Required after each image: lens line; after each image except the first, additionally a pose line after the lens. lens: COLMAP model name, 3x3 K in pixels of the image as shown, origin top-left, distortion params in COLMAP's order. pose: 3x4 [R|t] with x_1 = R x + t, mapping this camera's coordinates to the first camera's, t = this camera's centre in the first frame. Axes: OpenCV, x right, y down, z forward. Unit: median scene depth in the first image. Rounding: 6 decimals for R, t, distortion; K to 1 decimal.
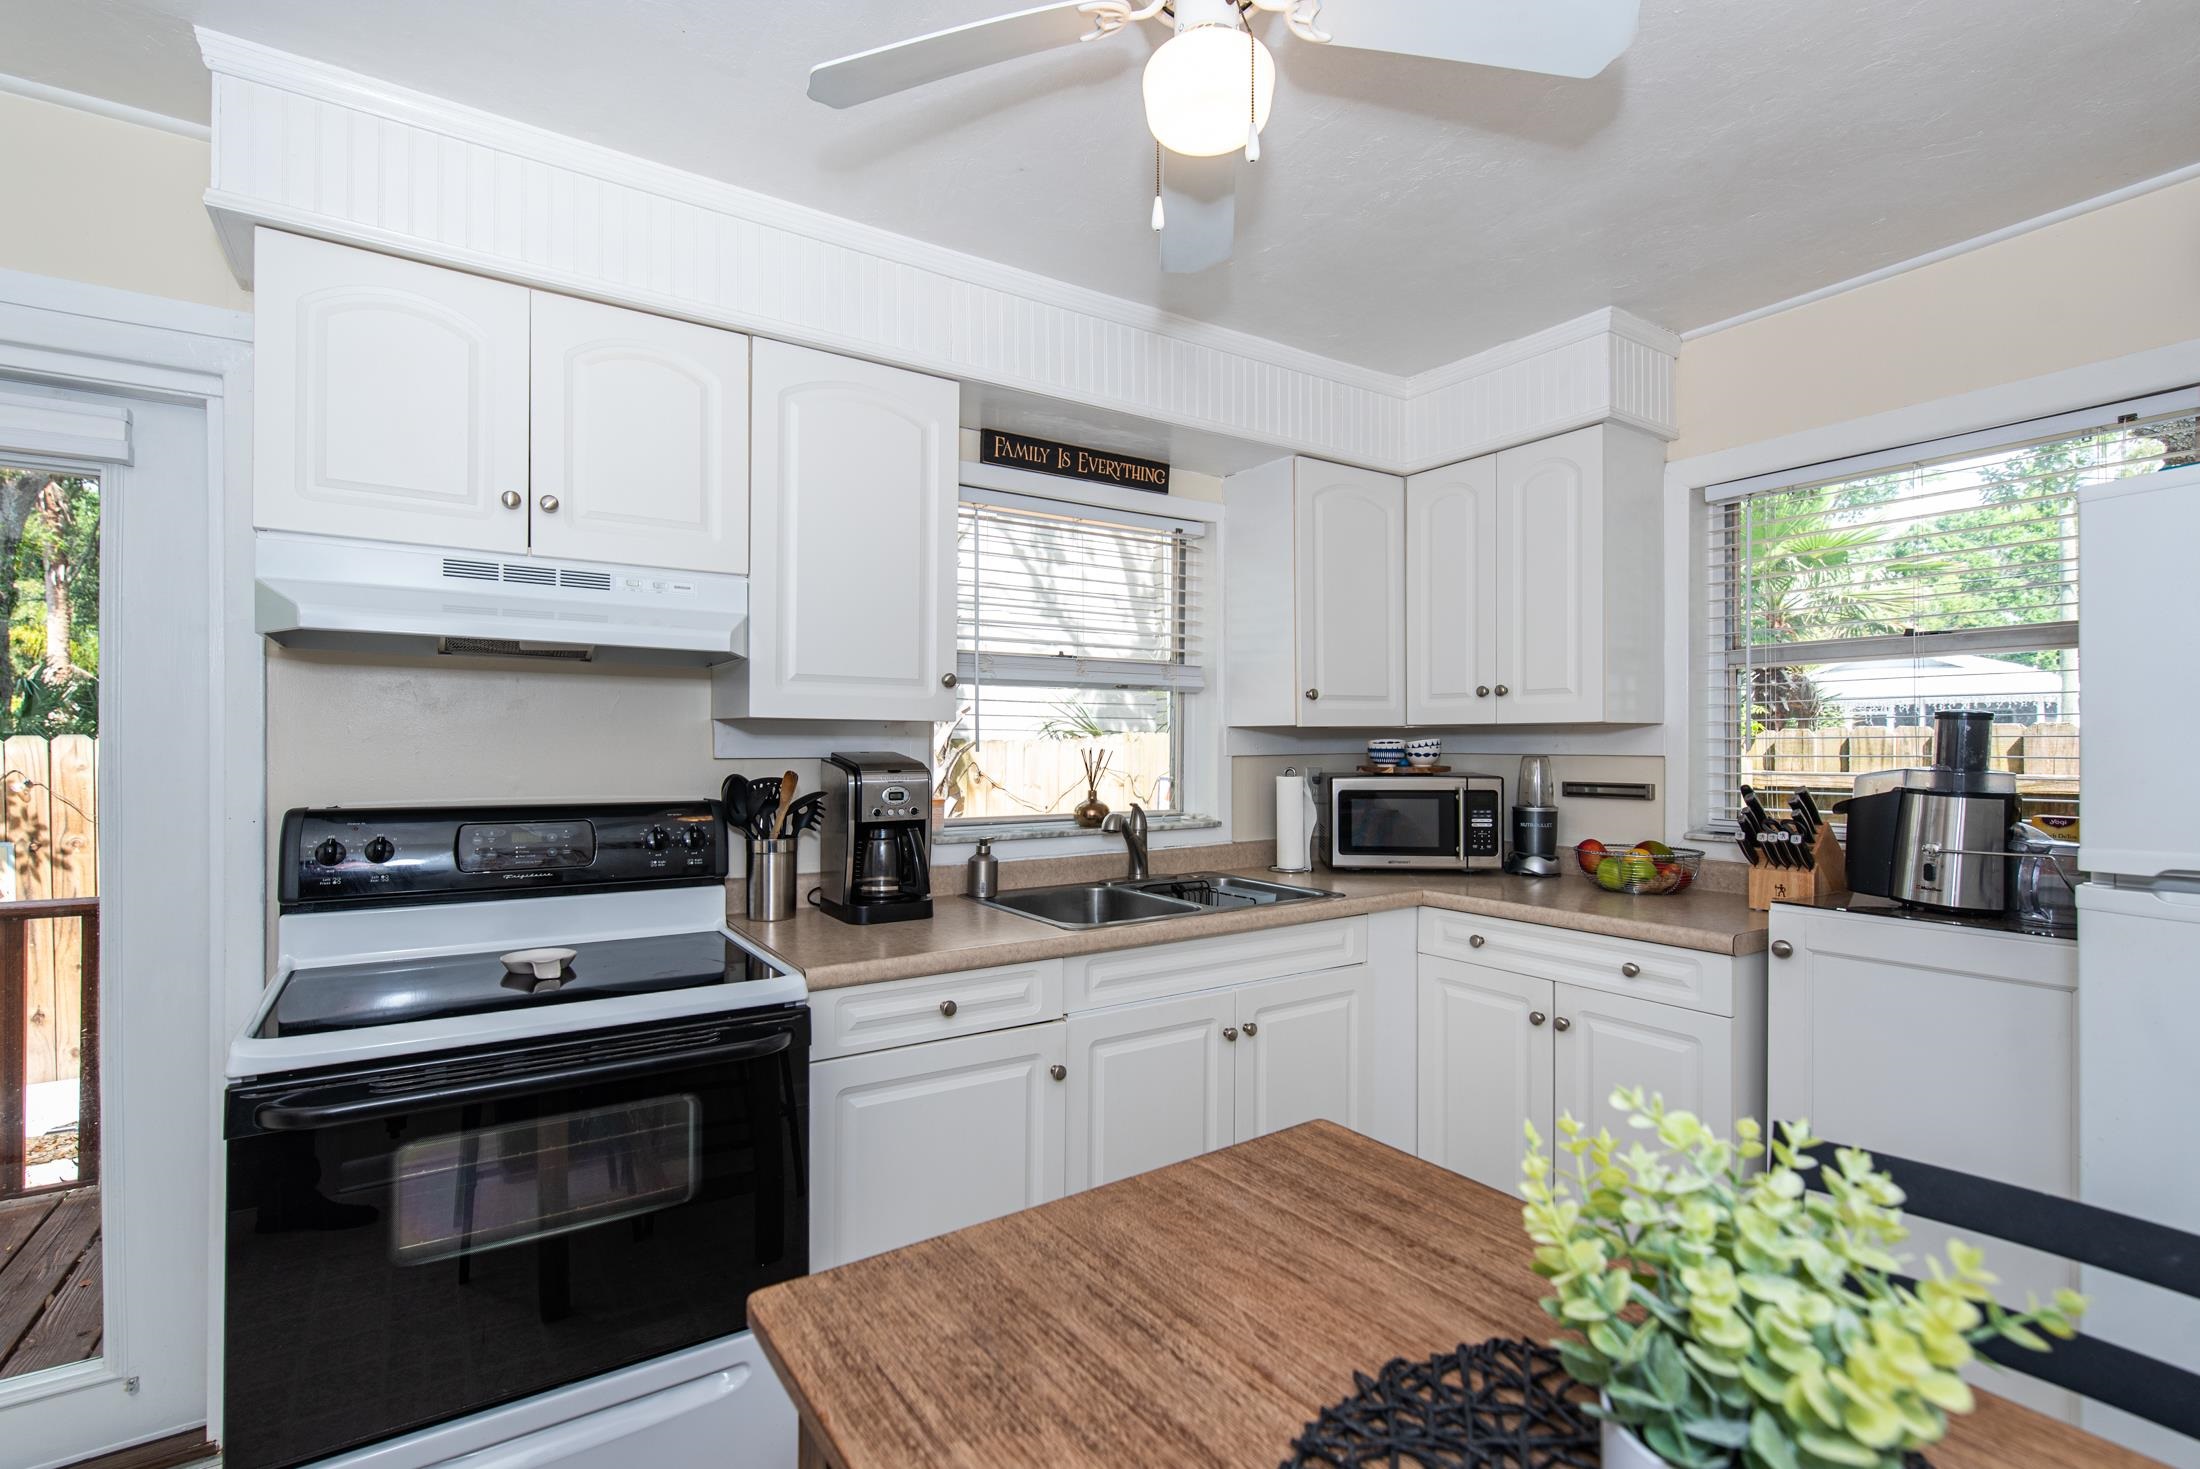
lens RADIAL K [[967.6, 0, 1087.4], [0, 967.6, 744.5], [0, 0, 1]] dist [0.000561, -0.000157]
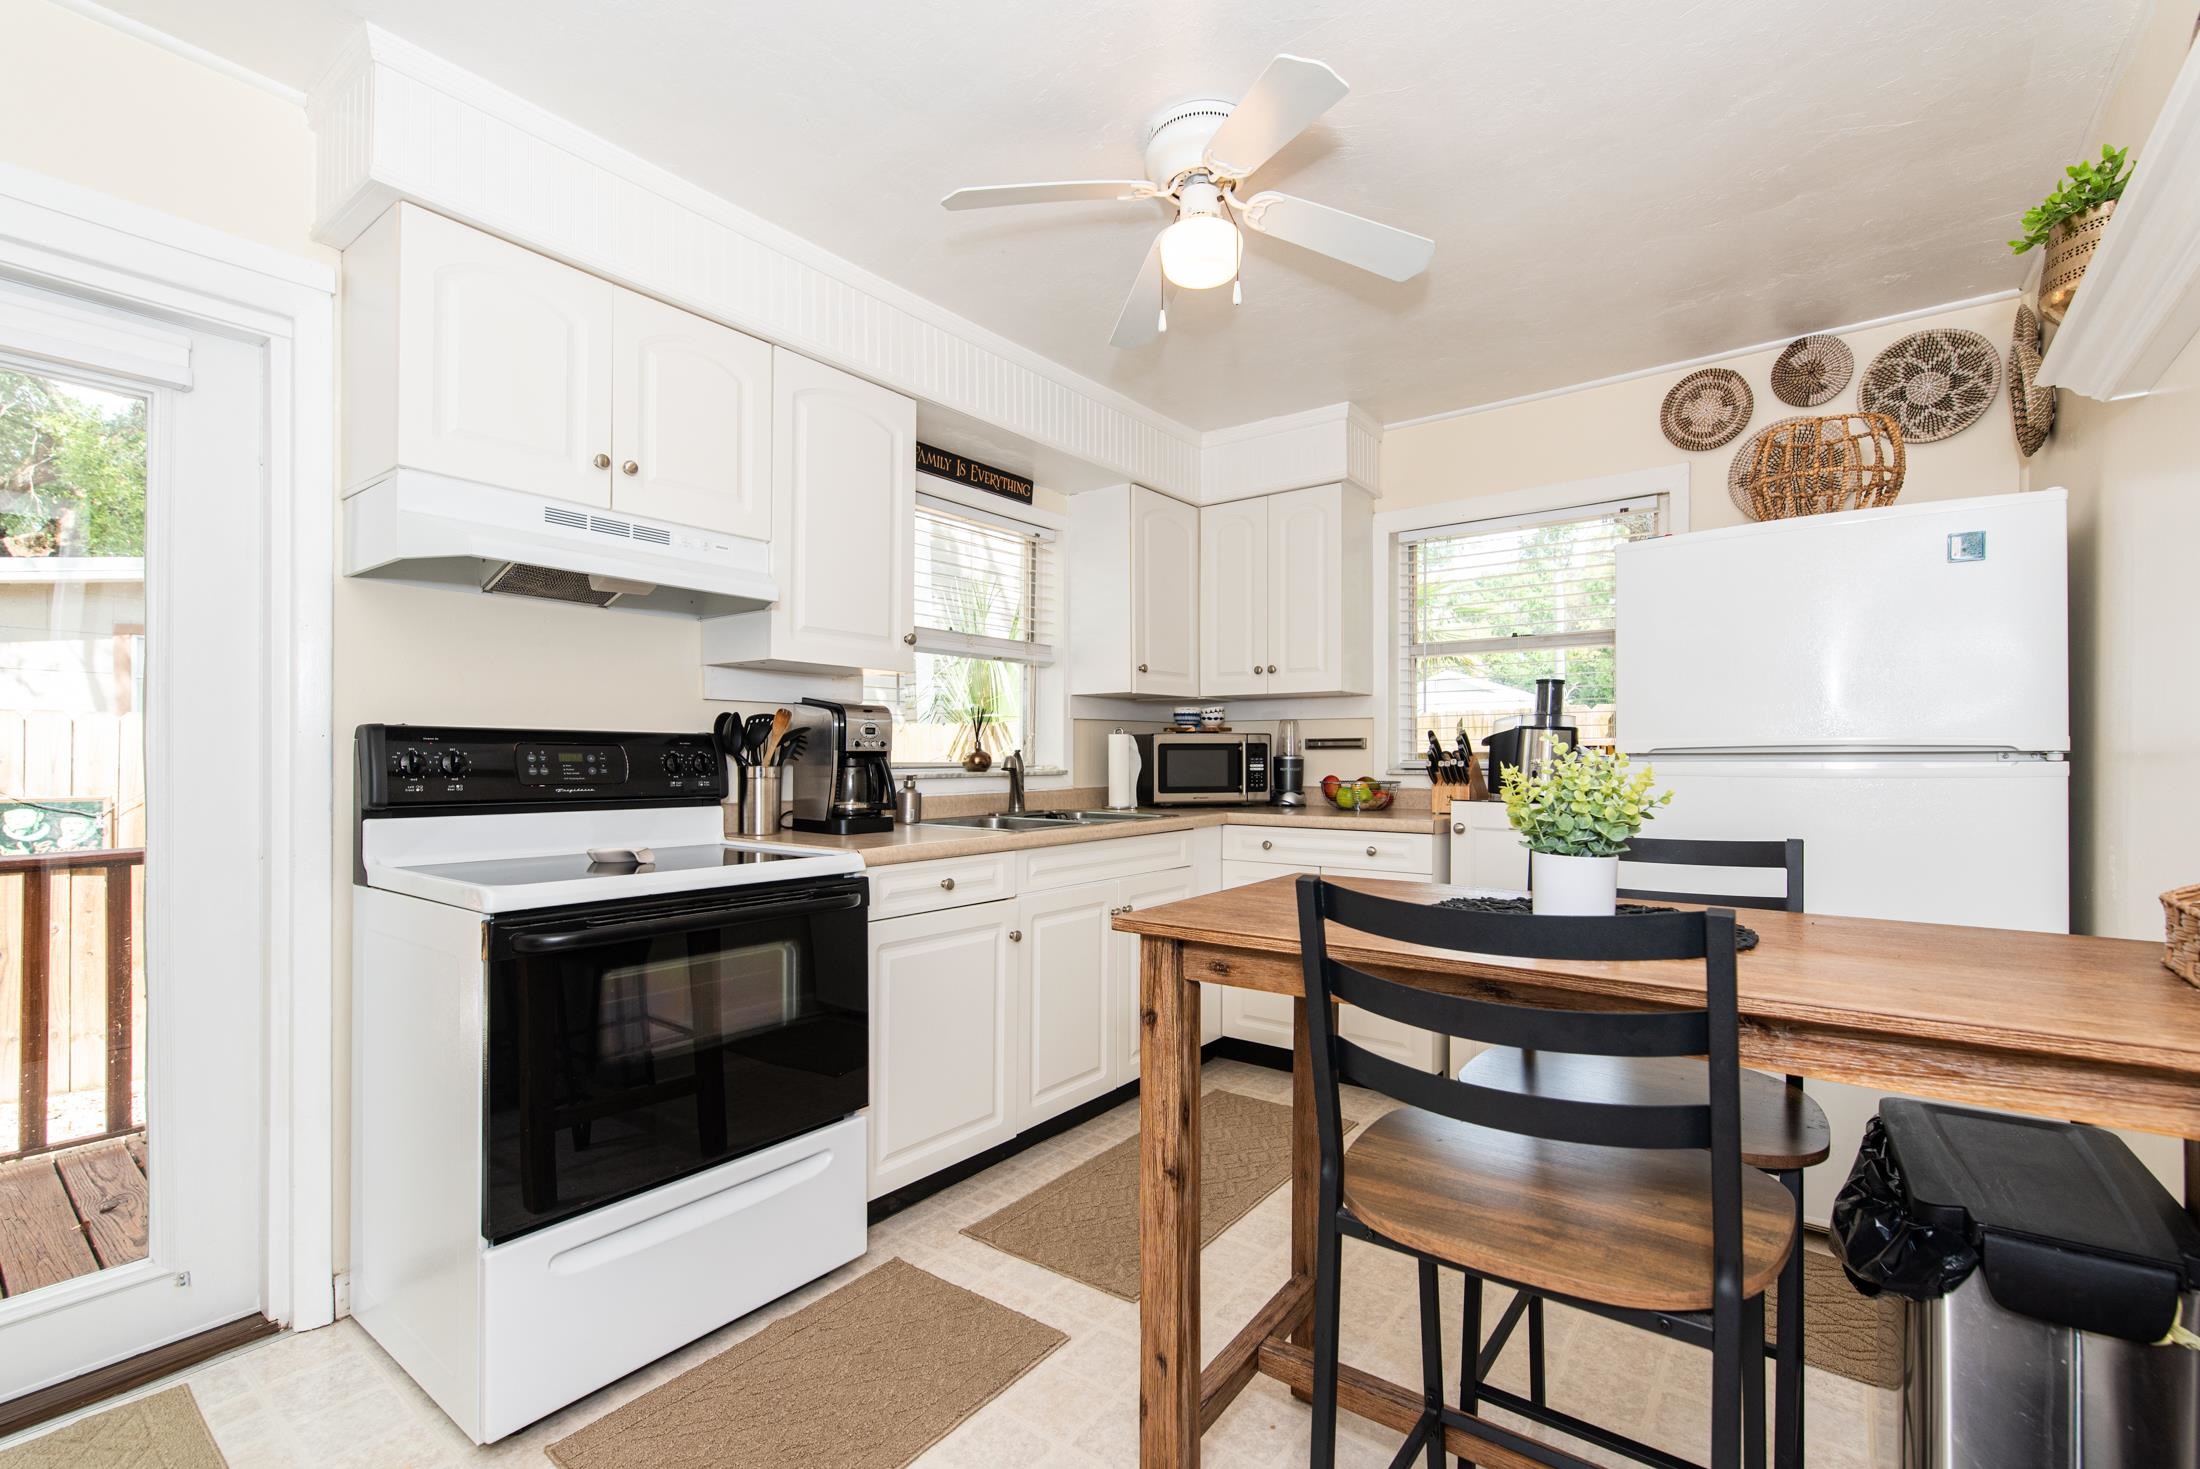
lens RADIAL K [[962.1, 0, 1100.4], [0, 962.1, 762.8], [0, 0, 1]] dist [-0.001644, 0.000078]
pose [[0.938980, -0.005412, 0.343929, -0.280276], [0.004969, 0.999985, 0.002168, 0.075351], [-0.343936, -0.000327, 0.938993, -0.204240]]
